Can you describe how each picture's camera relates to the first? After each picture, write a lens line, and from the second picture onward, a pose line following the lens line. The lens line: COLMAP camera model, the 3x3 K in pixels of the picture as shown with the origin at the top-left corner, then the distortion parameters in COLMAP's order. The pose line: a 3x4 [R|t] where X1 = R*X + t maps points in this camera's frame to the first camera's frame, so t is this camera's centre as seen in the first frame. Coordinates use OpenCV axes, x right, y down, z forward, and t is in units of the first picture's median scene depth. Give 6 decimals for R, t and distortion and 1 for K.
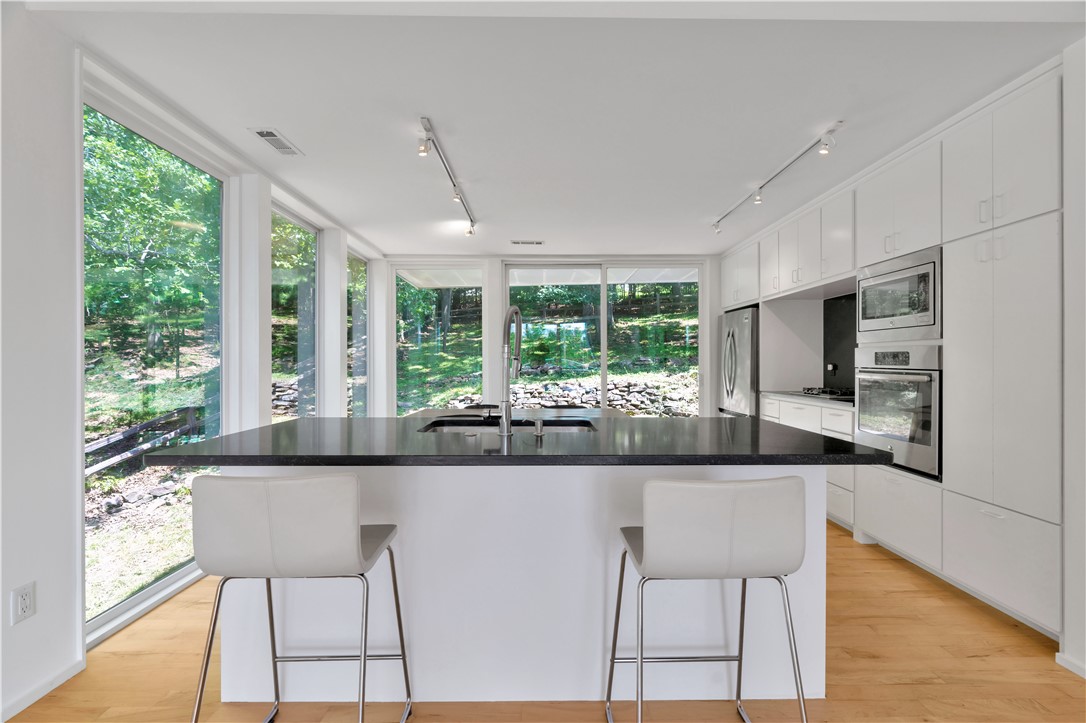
lens RADIAL K [[492.3, 0, 544.6], [0, 492.3, 360.6], [0, 0, 1]] dist [-0.007955, 0.003158]
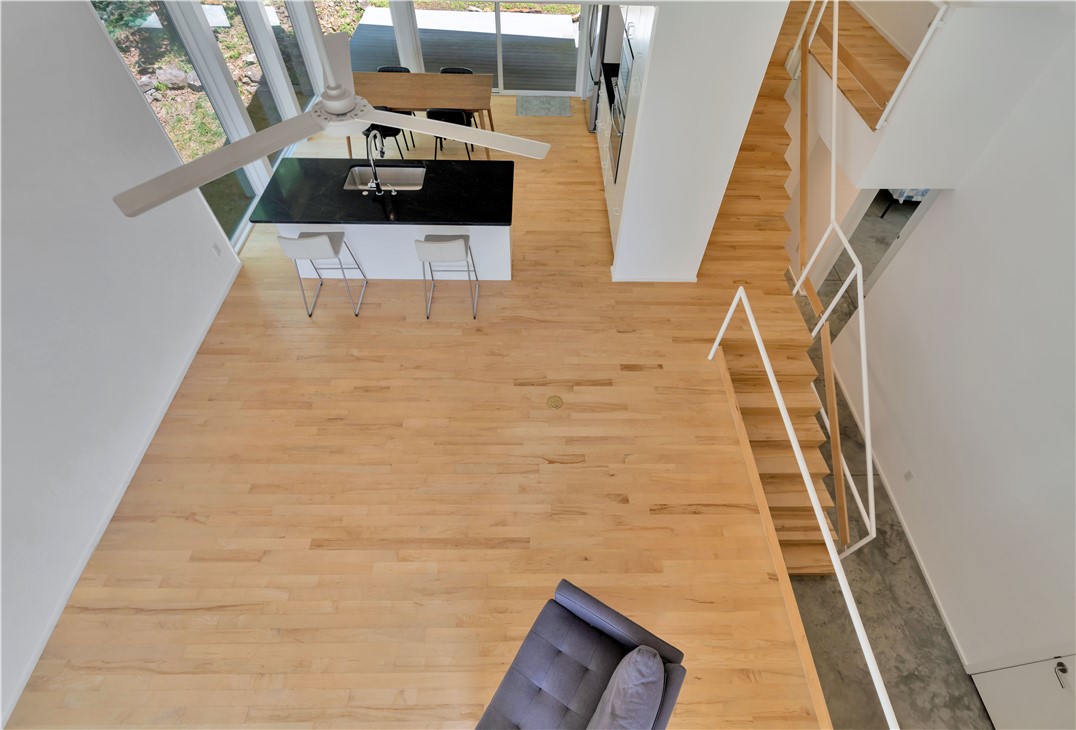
lens RADIAL K [[513.4, 0, 545.7], [0, 513.4, 367.7], [0, 0, 1]] dist [0.019861, 0.000370]
pose [[0.999644, 0.019221, 0.018526, 0.125199], [-0.026385, 0.605791, 0.795186, -0.239652], [0.004062, -0.795392, 0.606082, -0.214454]]
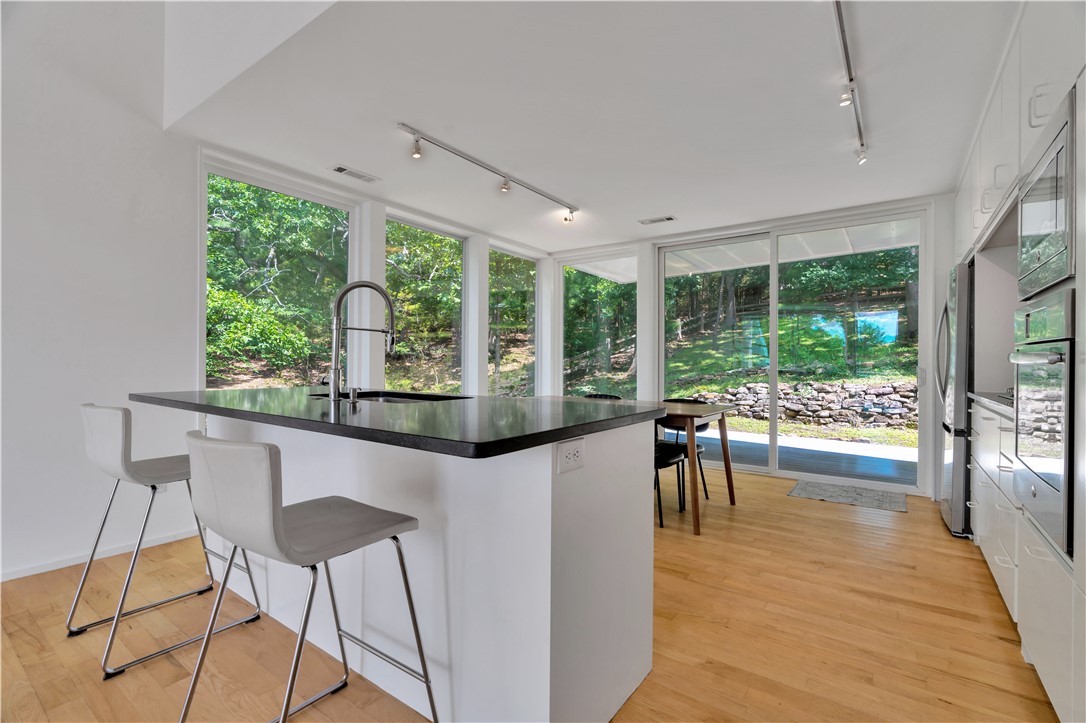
lens RADIAL K [[492.3, 0, 551.8], [0, 492.3, 360.7], [0, 0, 1]] dist [-0.007955, 0.003158]
pose [[0.806628, 0.005033, -0.591038, 0.168778], [-0.007049, 0.999975, -0.001104, 0.011722], [0.591017, 0.005057, 0.806643, 0.068865]]
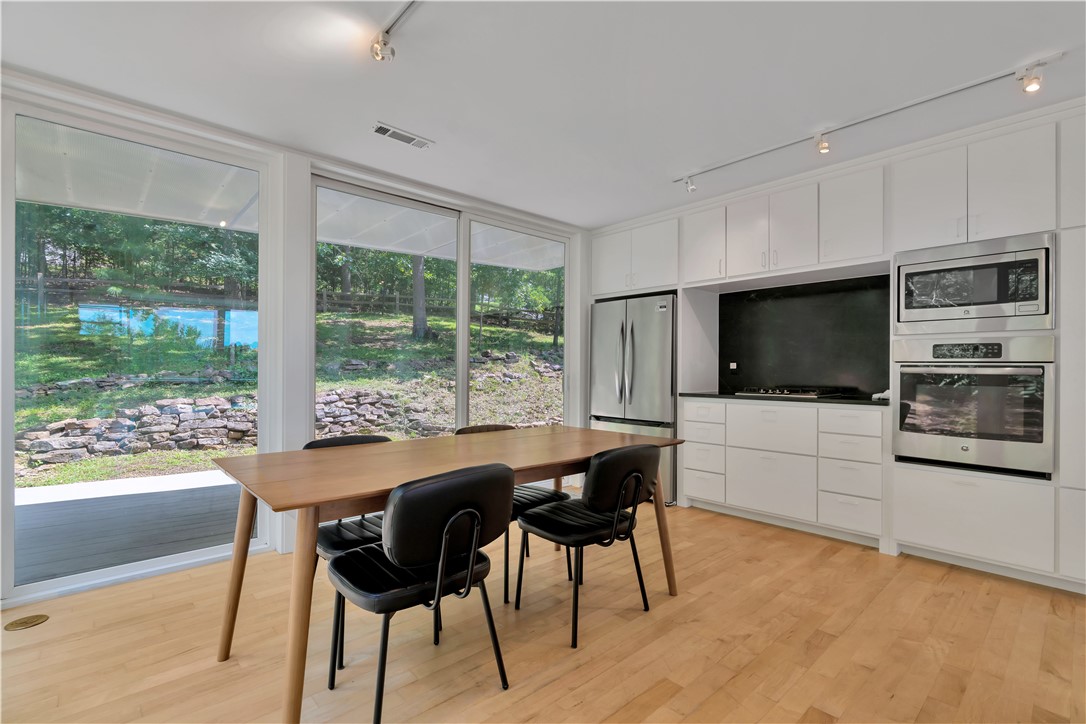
lens RADIAL K [[492.3, 0, 549.6], [0, 492.3, 368.8], [0, 0, 1]] dist [-0.007955, 0.003158]
pose [[0.736577, 0.010921, 0.676265, -0.134096], [-0.008499, 0.999940, -0.006891, 0.011272], [-0.676300, -0.000672, 0.736626, 0.230093]]
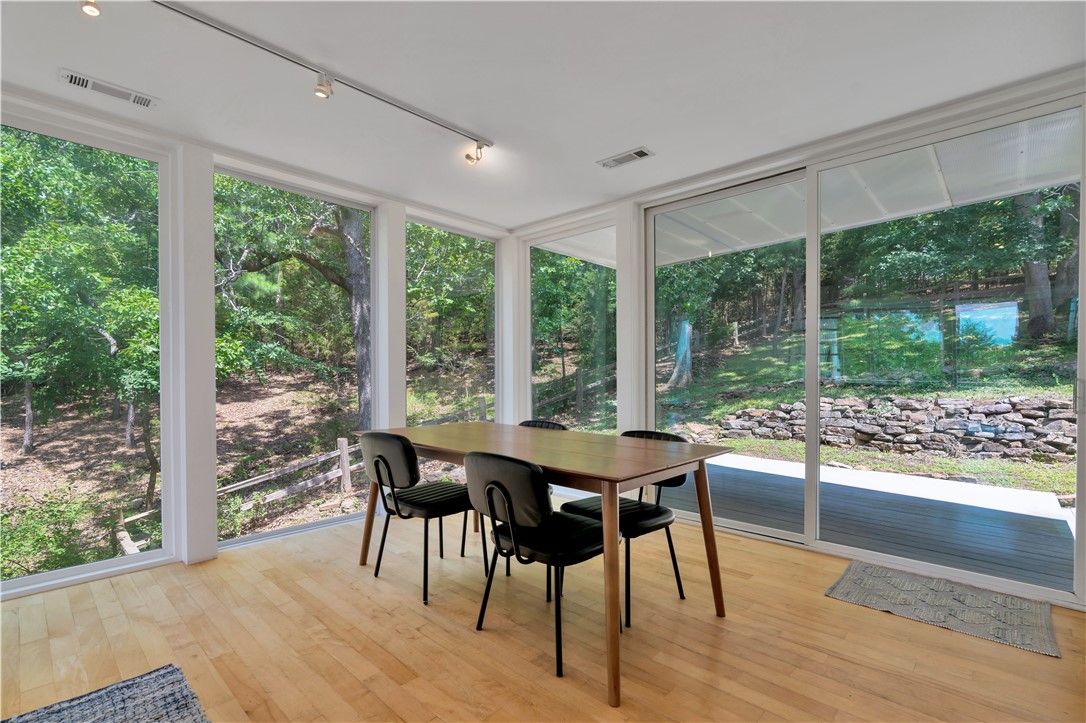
lens RADIAL K [[492.3, 0, 551.7], [0, 492.3, 380.7], [0, 0, 1]] dist [-0.007955, 0.003158]
pose [[0.719103, 0.011697, -0.694805, 0.156566], [0.001946, 0.999821, 0.018846, 0.010729], [0.694901, -0.014905, 0.718951, 0.239510]]
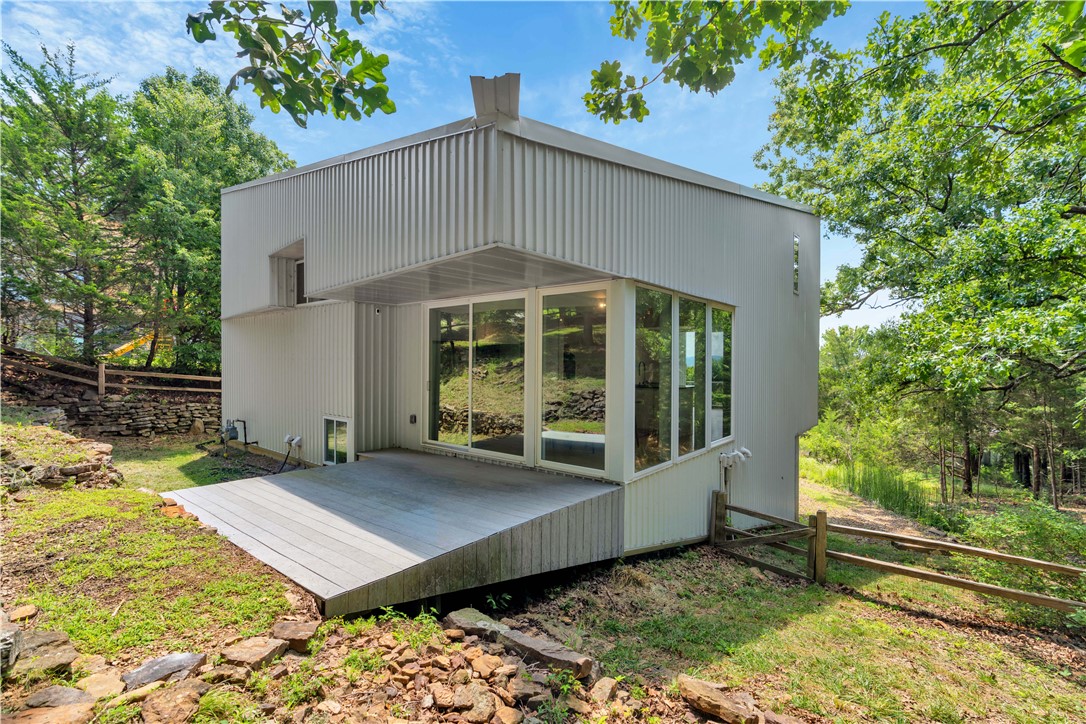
lens RADIAL K [[492.3, 0, 549.0], [0, 492.3, 365.9], [0, 0, 1]] dist [-0.007955, 0.003158]
pose [[-0.766918, -0.003625, 0.641735, -0.461177], [0.003312, 0.999948, 0.009606, -0.012996], [-0.641737, 0.009493, -0.766866, 1.000744]]
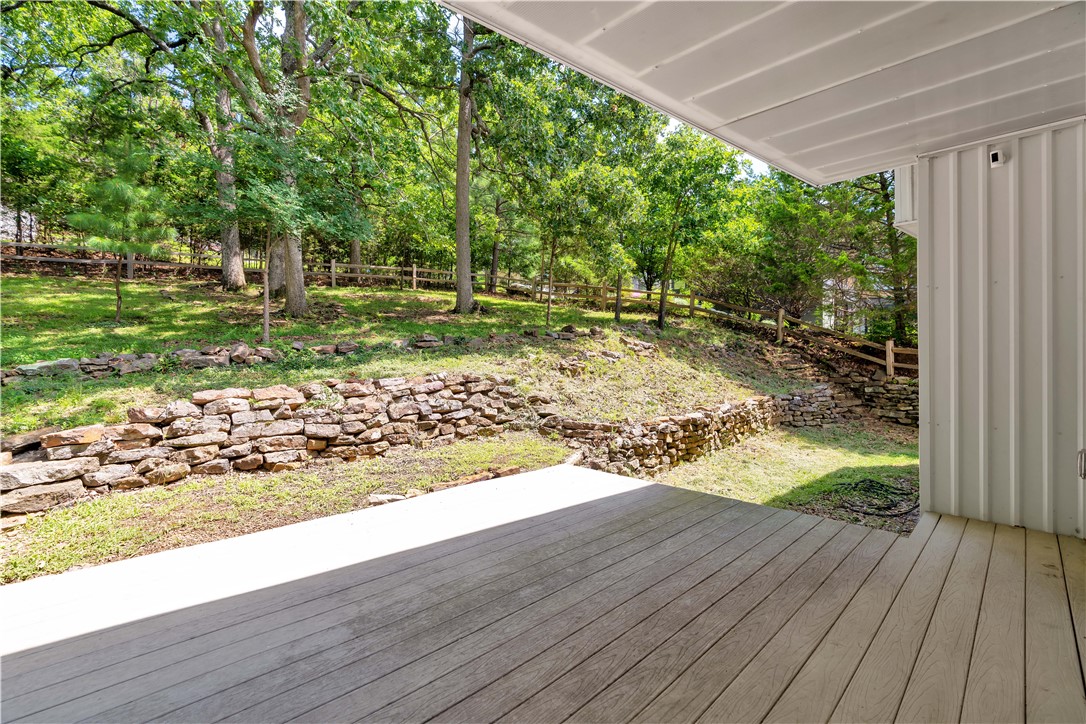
lens RADIAL K [[492.3, 0, 548.4], [0, 492.3, 359.8], [0, 0, 1]] dist [-0.007955, 0.003158]
pose [[0.704146, -0.004099, 0.710043, -0.156095], [-0.000423, 0.999981, 0.006193, 0.023908], [-0.710055, -0.004661, 0.704131, 0.564247]]
